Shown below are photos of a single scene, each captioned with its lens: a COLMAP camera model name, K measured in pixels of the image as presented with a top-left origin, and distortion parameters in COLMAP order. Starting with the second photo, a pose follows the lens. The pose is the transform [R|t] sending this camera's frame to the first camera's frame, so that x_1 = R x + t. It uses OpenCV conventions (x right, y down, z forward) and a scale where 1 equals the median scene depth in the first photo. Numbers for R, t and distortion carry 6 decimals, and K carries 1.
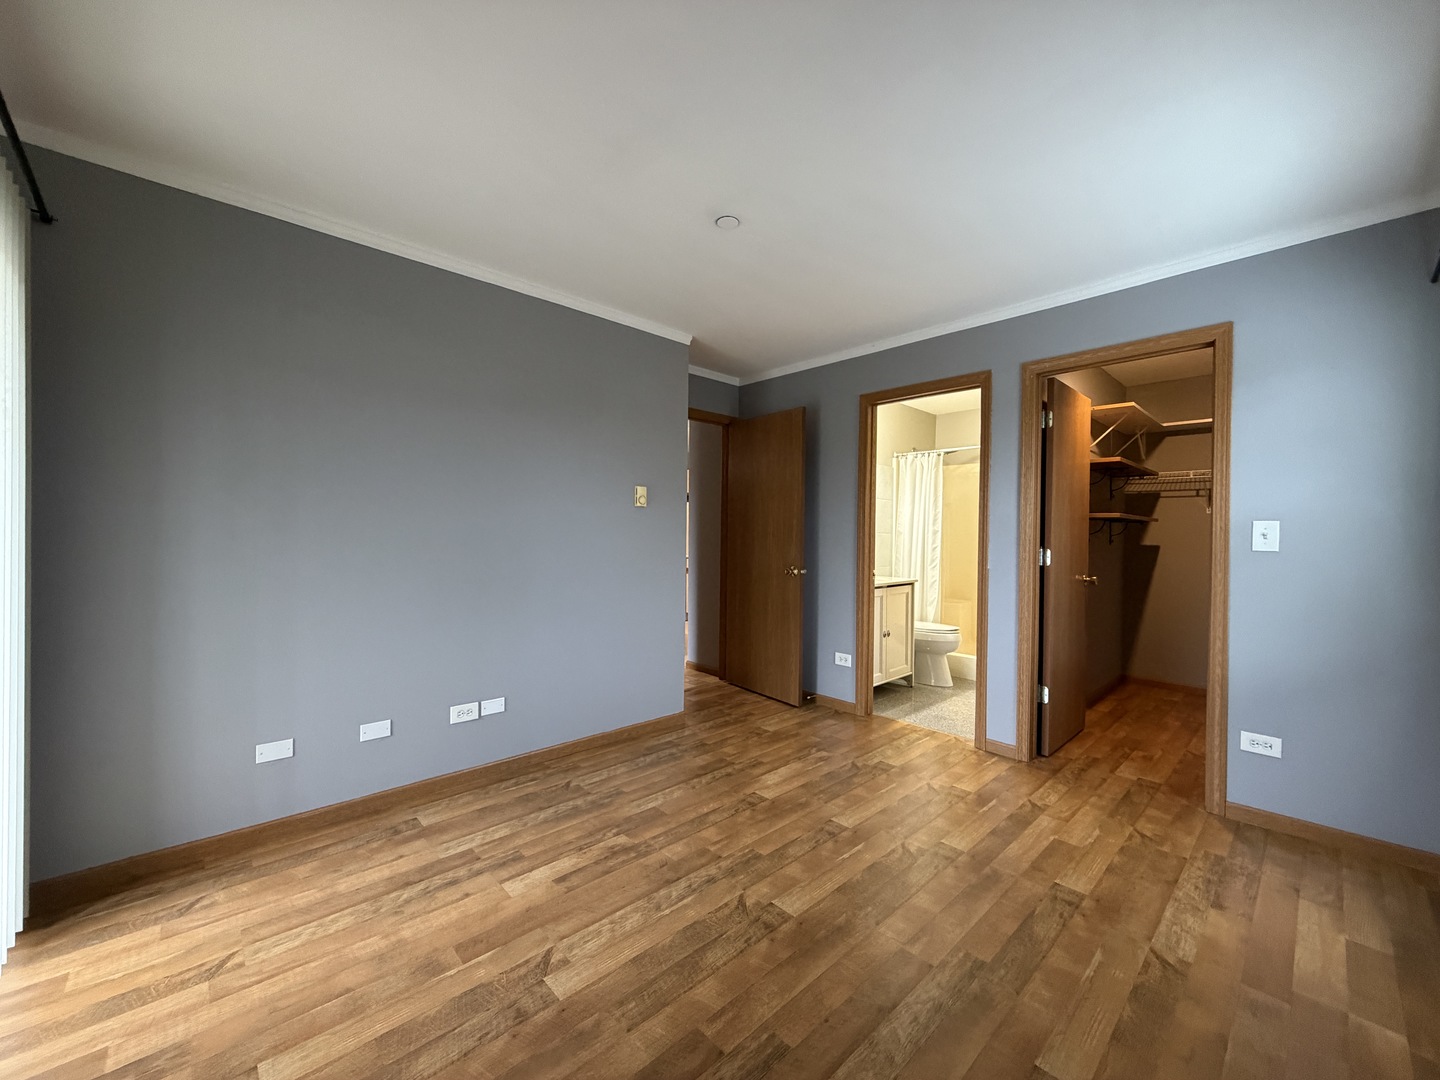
lens RADIAL K [[573.8, 0, 714.8], [0, 573.8, 538.1], [0, 0, 1]] dist [0.000301, -0.000317]
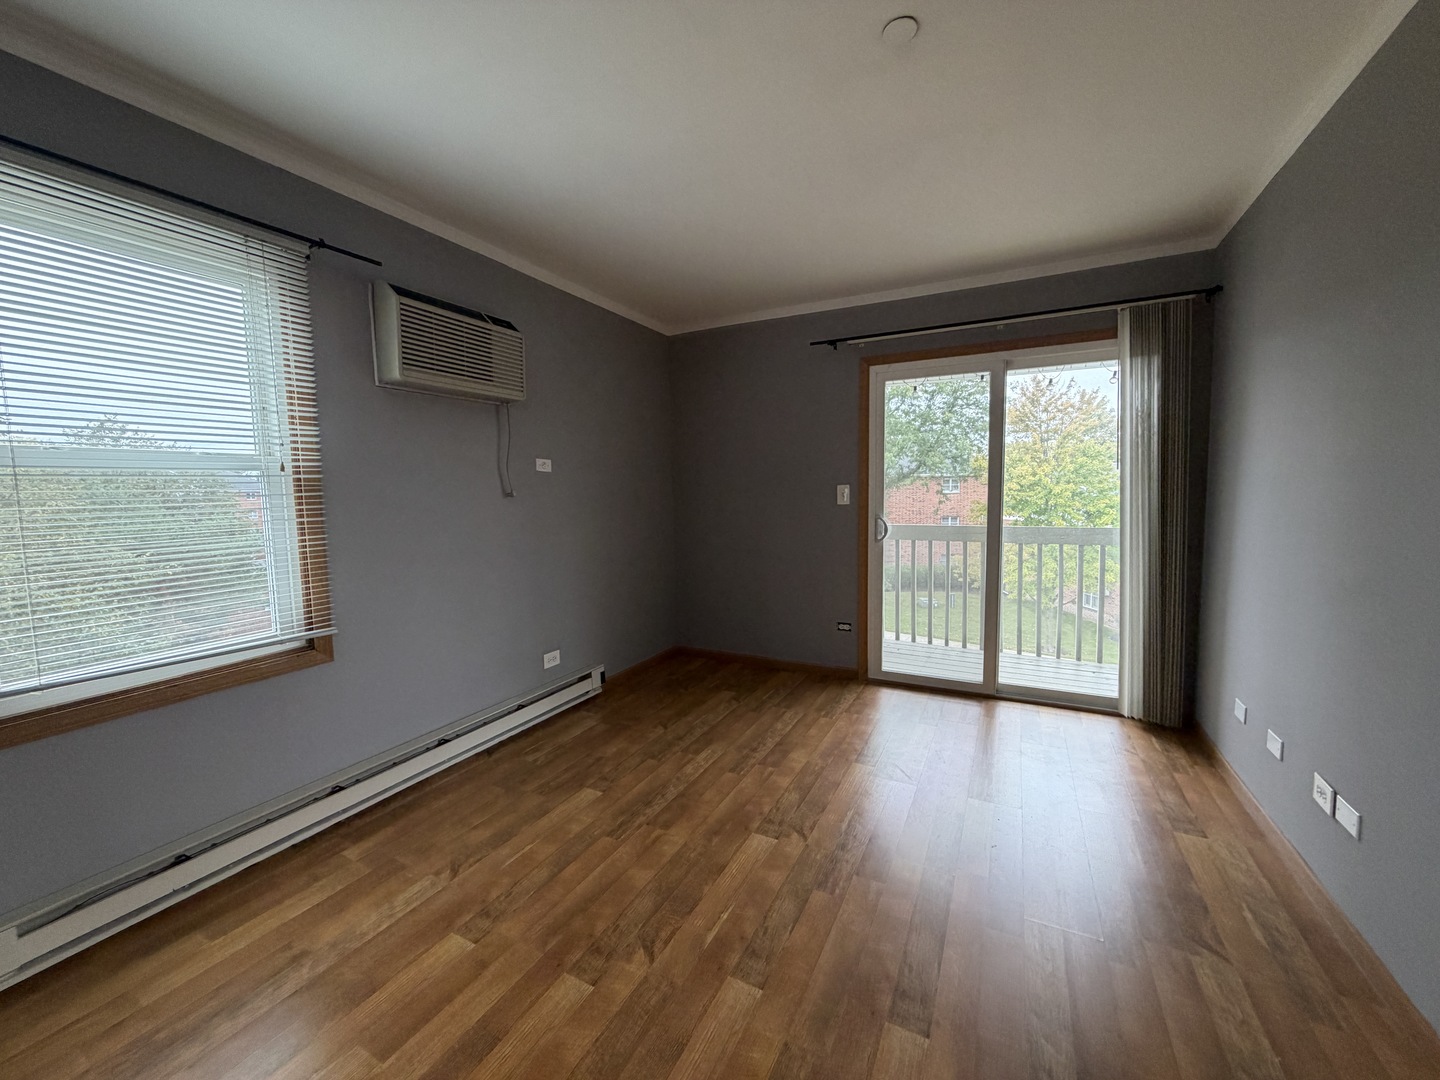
lens RADIAL K [[573.8, 0, 714.8], [0, 573.8, 538.1], [0, 0, 1]] dist [0.000301, -0.000317]
pose [[-0.942632, 0.033784, -0.332120, 0.349727], [0.004903, 0.996160, 0.087416, -0.027554], [0.333797, 0.080773, -0.939178, 1.214703]]
